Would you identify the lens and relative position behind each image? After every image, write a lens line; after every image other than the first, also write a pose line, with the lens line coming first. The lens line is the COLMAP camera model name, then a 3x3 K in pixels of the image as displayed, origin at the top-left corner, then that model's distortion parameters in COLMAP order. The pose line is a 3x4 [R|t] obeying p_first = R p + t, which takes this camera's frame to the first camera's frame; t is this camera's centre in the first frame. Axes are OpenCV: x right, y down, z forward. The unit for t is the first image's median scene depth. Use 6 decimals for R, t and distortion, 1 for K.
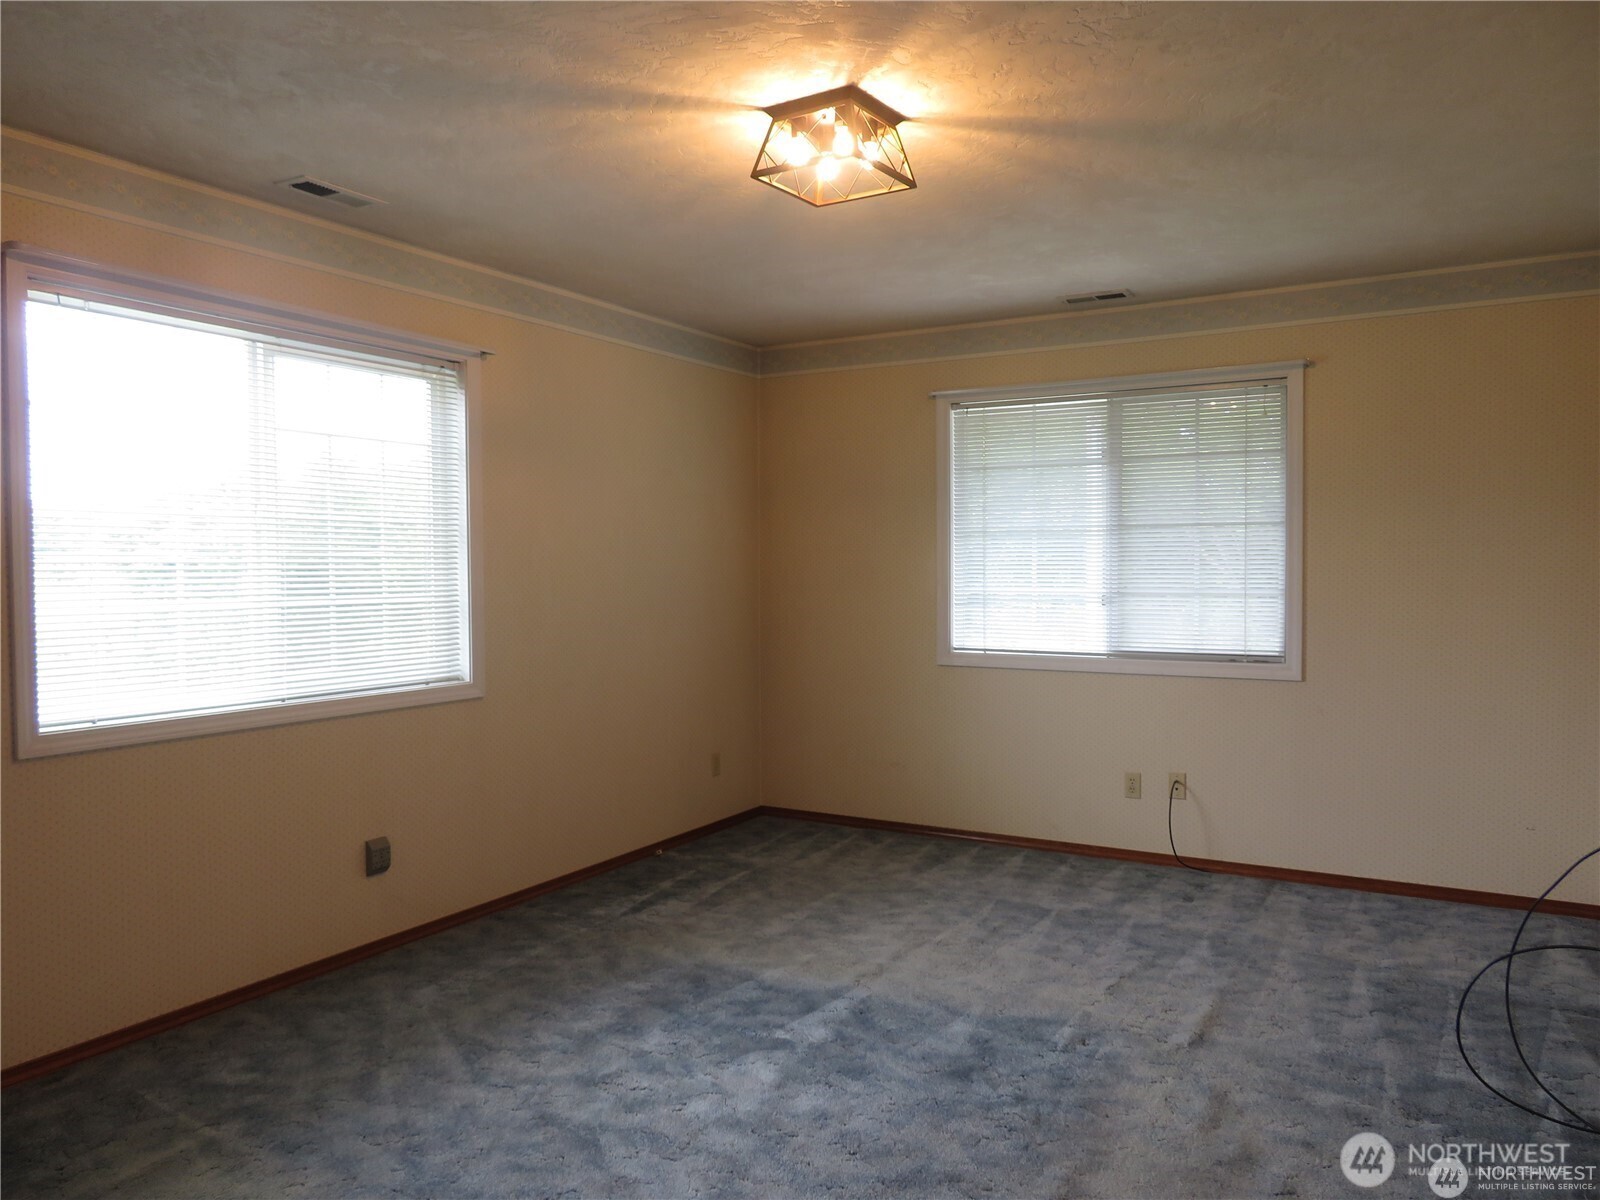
lens RADIAL K [[1144.4, 0, 802.2], [0, 1144.4, 597.7], [0, 0, 1]] dist [-0.019019, 0.011073]
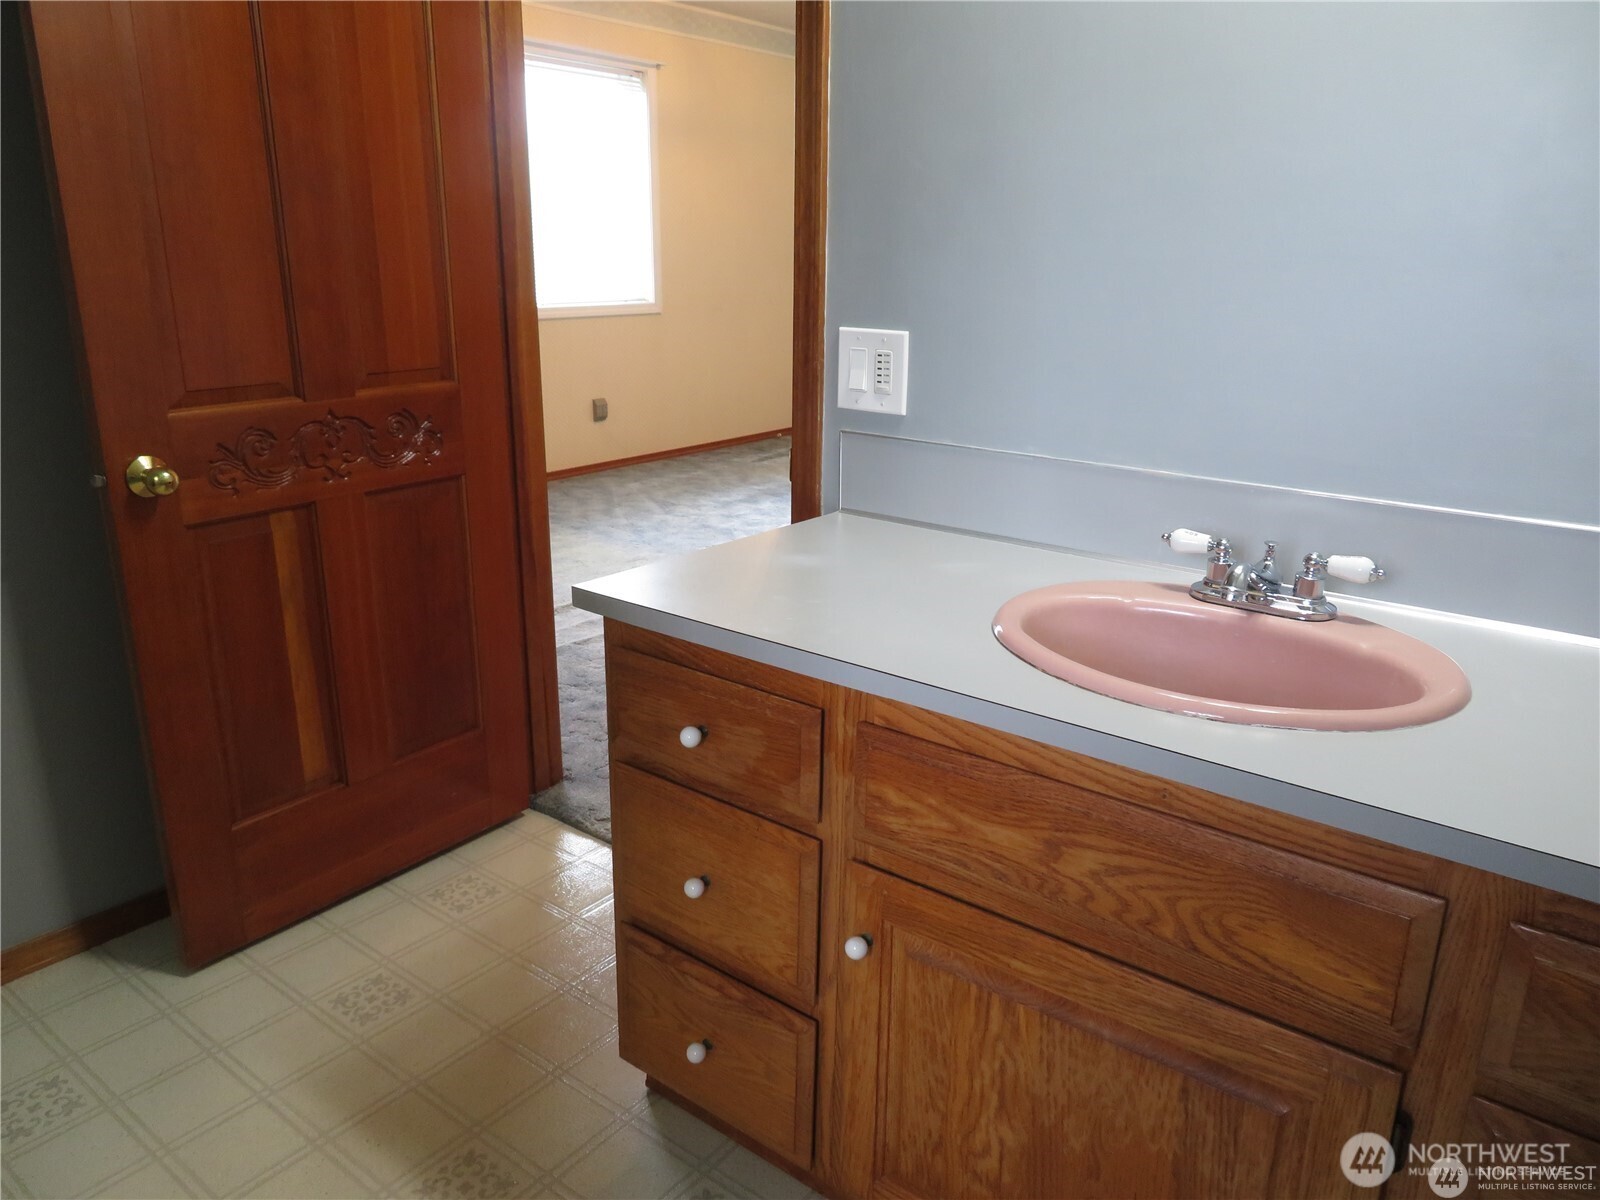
lens RADIAL K [[1144.4, 0, 801.1], [0, 1144.4, 605.9], [0, 0, 1]] dist [-0.019019, 0.011073]
pose [[0.991230, 0.053309, -0.120915, 0.129707], [-0.018432, 0.961848, 0.272962, 0.053970], [0.130853, -0.268340, 0.954396, -0.634866]]
